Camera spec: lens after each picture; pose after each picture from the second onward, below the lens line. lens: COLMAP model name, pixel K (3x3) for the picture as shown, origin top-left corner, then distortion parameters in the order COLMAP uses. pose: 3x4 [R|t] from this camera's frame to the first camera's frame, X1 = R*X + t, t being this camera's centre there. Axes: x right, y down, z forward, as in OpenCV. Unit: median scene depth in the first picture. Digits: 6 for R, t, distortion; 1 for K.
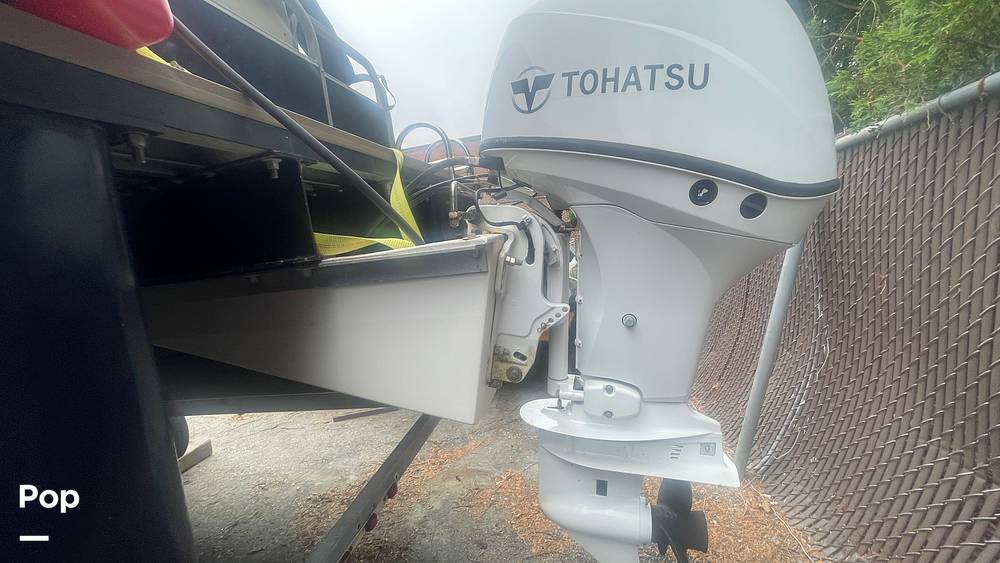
lens RADIAL K [[405.5, 0, 498.5], [0, 405.5, 285.9], [0, 0, 1]] dist [0.009809, -0.004484]
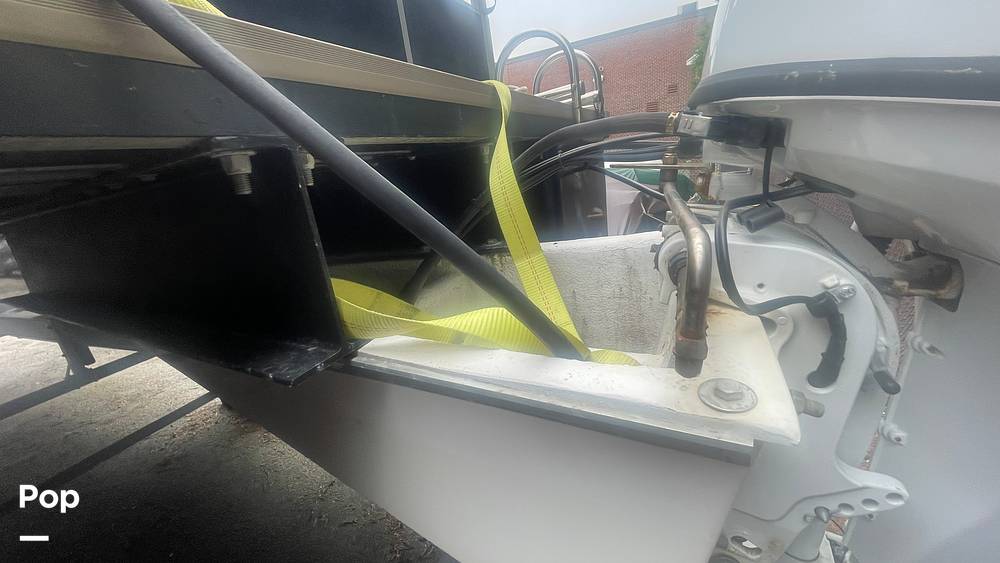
lens RADIAL K [[405.5, 0, 498.7], [0, 405.5, 278.4], [0, 0, 1]] dist [0.009809, -0.004484]
pose [[0.974458, 0.058215, -0.216895, -0.111586], [-0.019823, 0.984344, 0.175141, -0.164379], [0.223695, -0.166368, 0.960355, 0.394485]]
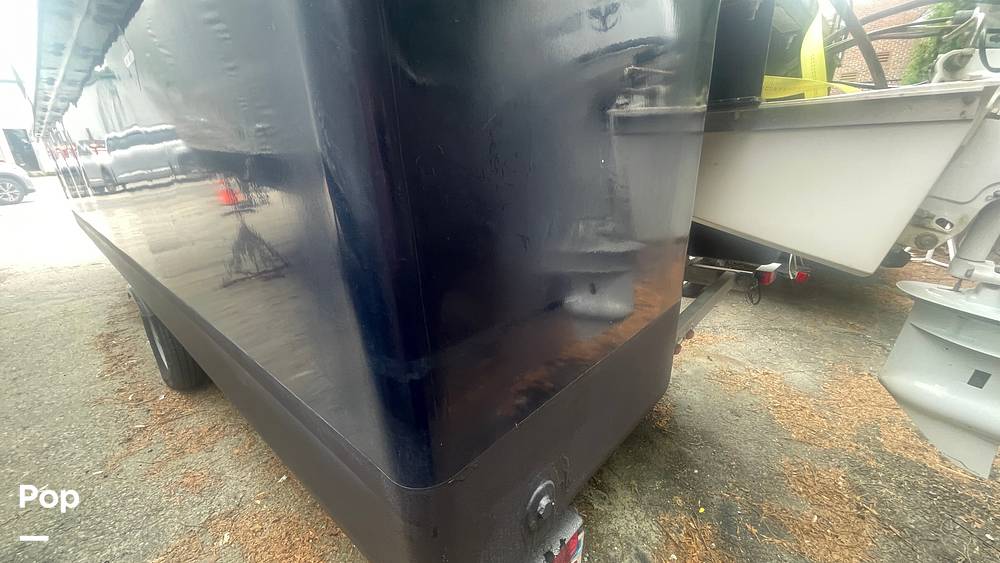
lens RADIAL K [[405.5, 0, 503.2], [0, 405.5, 284.0], [0, 0, 1]] dist [0.009809, -0.004484]
pose [[0.866447, 0.251206, -0.431470, -0.303401], [-0.141769, 0.952418, 0.269817, 0.147604], [0.478719, -0.172613, 0.860833, -0.282829]]
